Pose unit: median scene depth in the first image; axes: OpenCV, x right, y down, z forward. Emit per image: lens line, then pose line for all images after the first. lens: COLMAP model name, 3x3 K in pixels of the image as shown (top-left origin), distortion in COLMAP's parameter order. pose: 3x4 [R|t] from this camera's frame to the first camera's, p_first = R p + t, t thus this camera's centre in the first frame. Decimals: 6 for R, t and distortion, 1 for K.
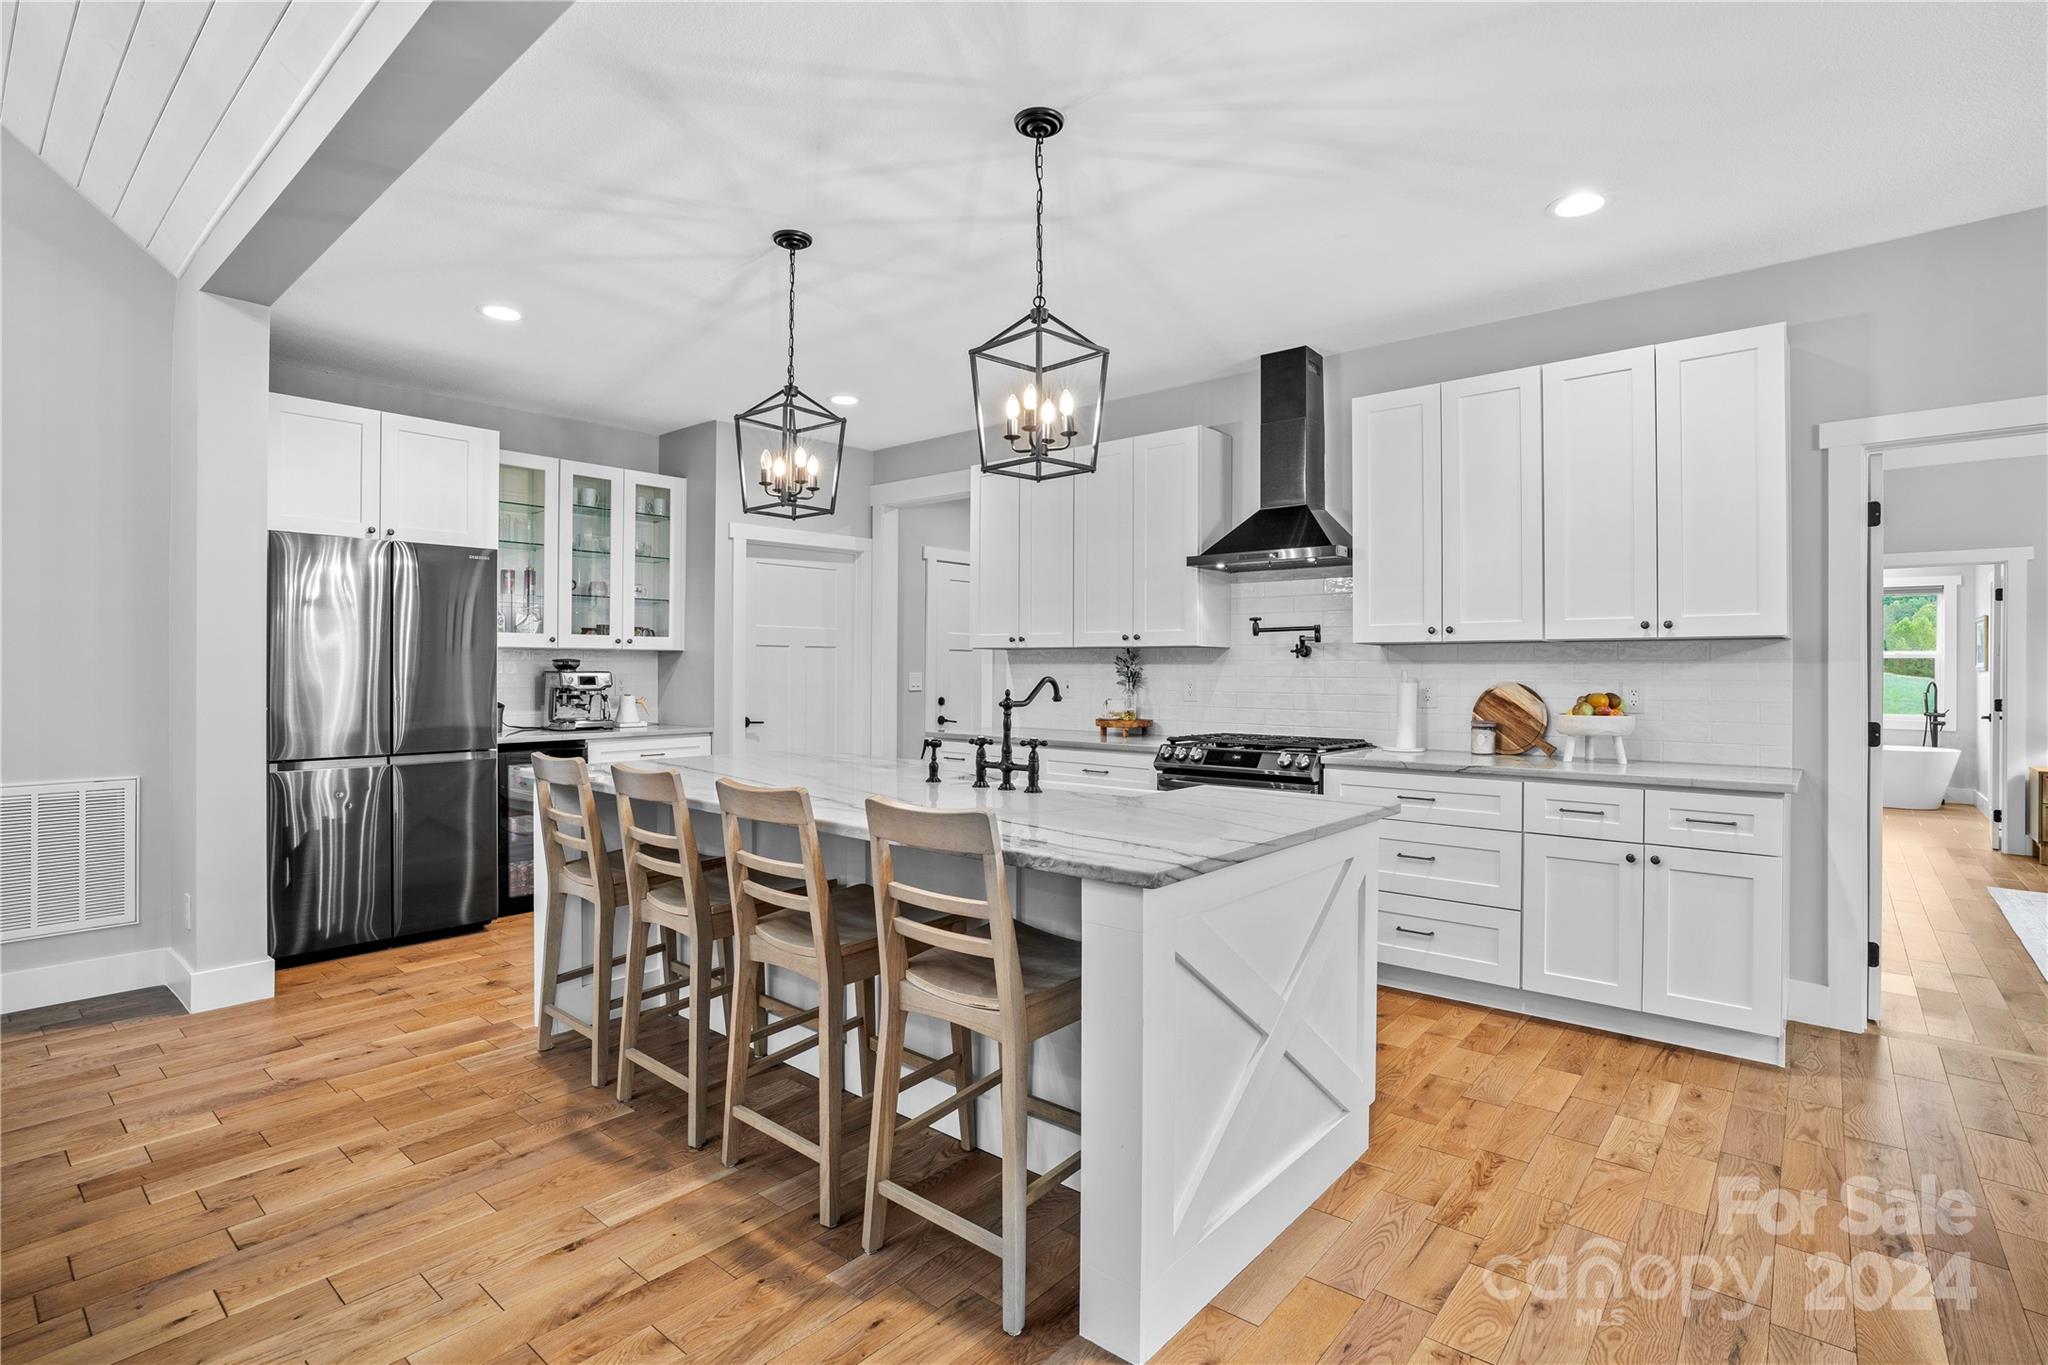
lens RADIAL K [[972.9, 0, 1036.7], [0, 972.9, 674.3], [0, 0, 1]] dist [-0.041801, 0.007870]
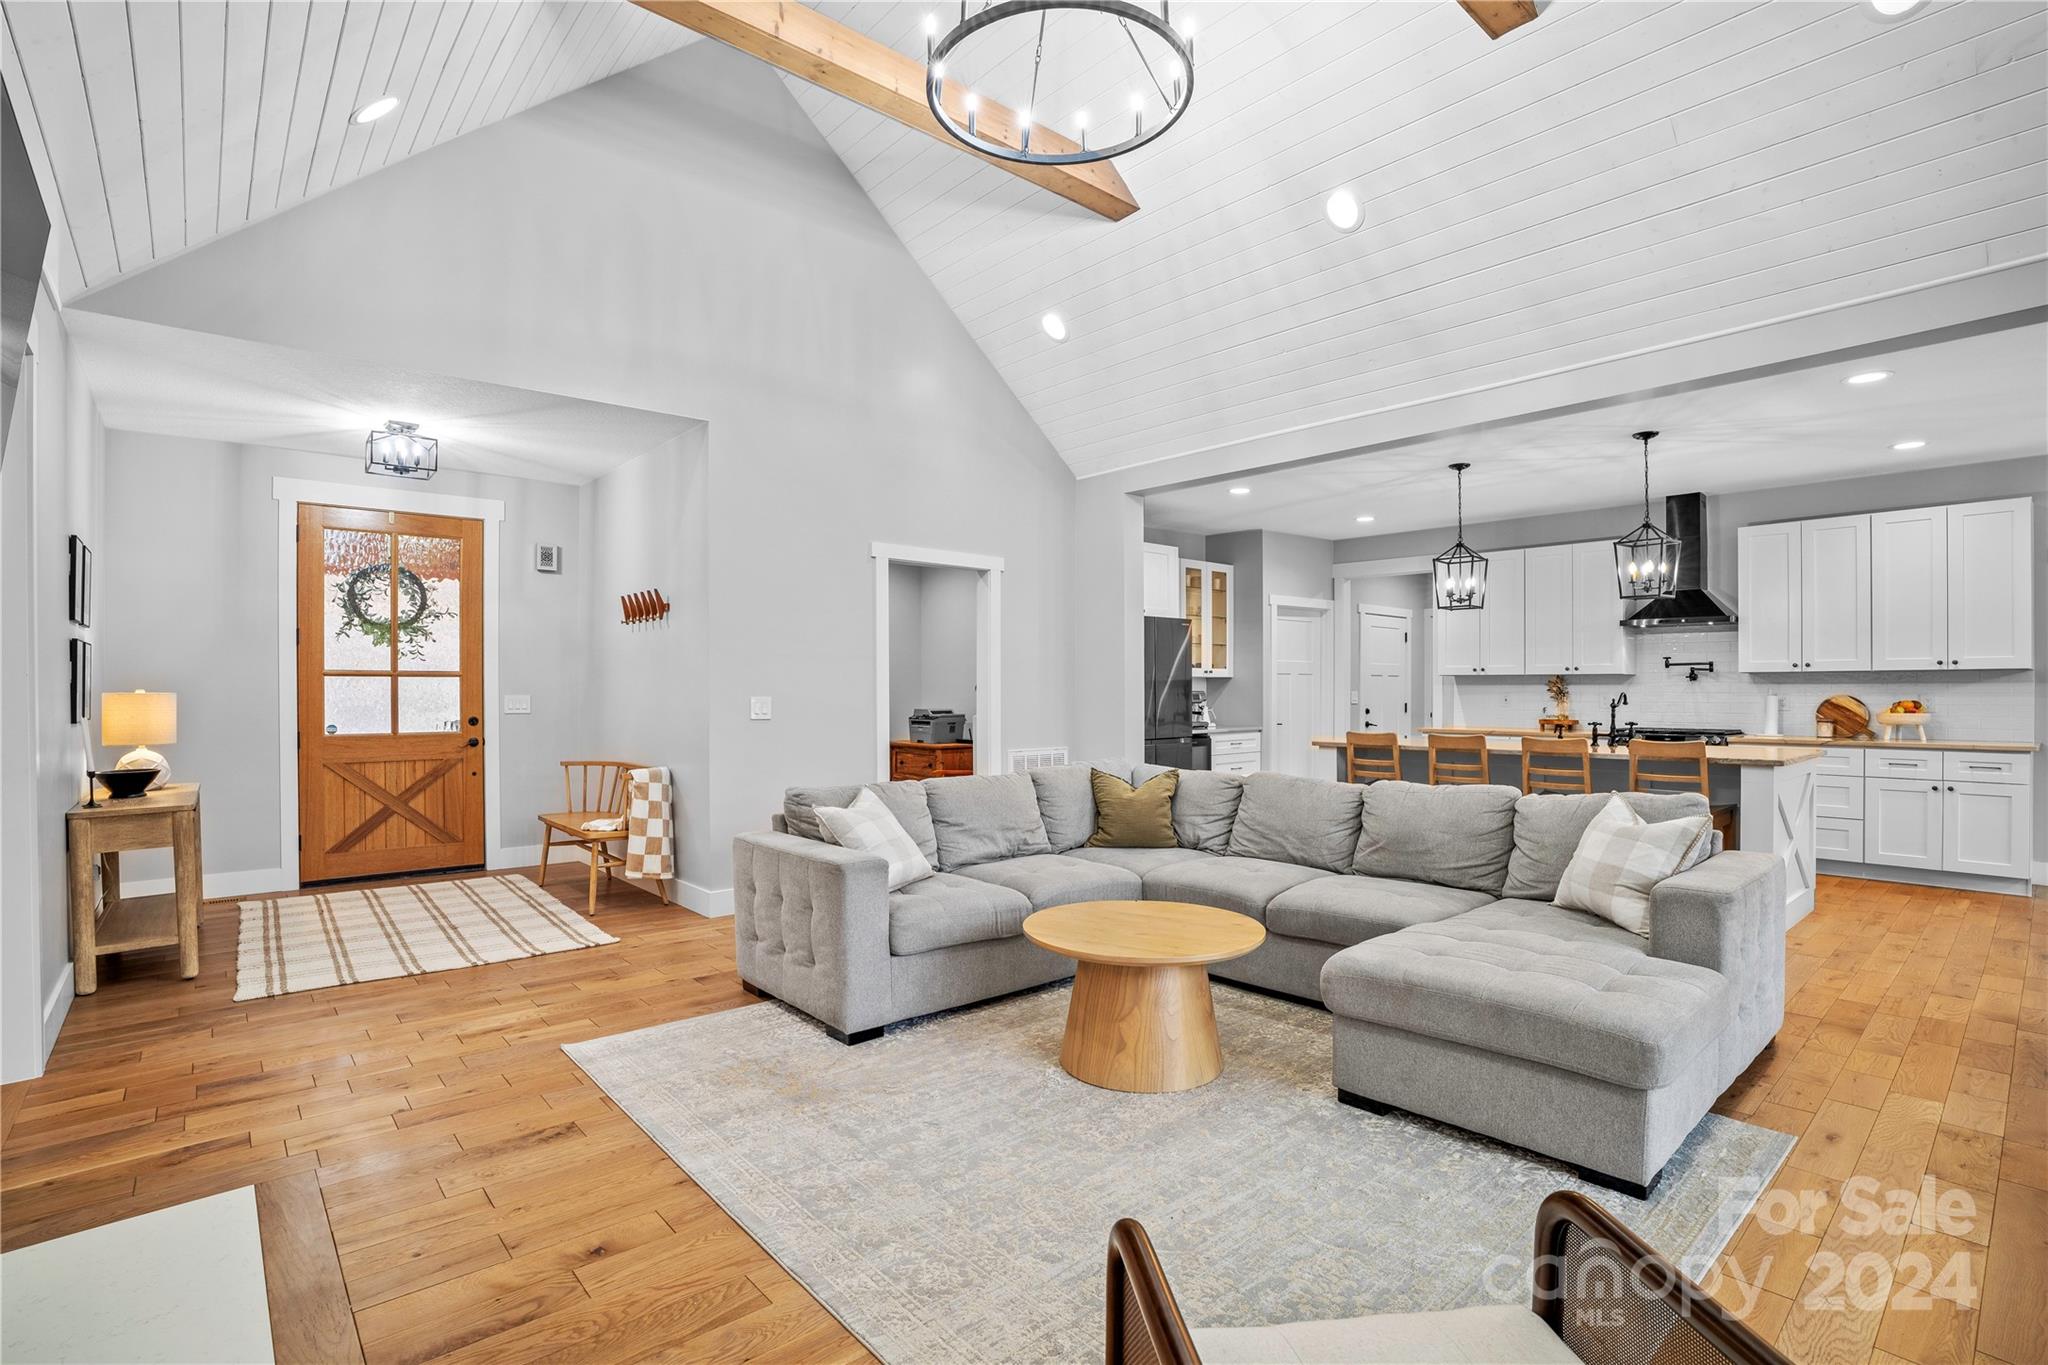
lens RADIAL K [[972.9, 0, 1015.8], [0, 972.9, 694.1], [0, 0, 1]] dist [-0.041801, 0.007870]
pose [[0.990618, -0.003152, -0.136627, -0.693523], [0.003143, 0.999995, -0.000281, 0.002326], [0.136628, -0.000151, 0.990622, -0.815327]]
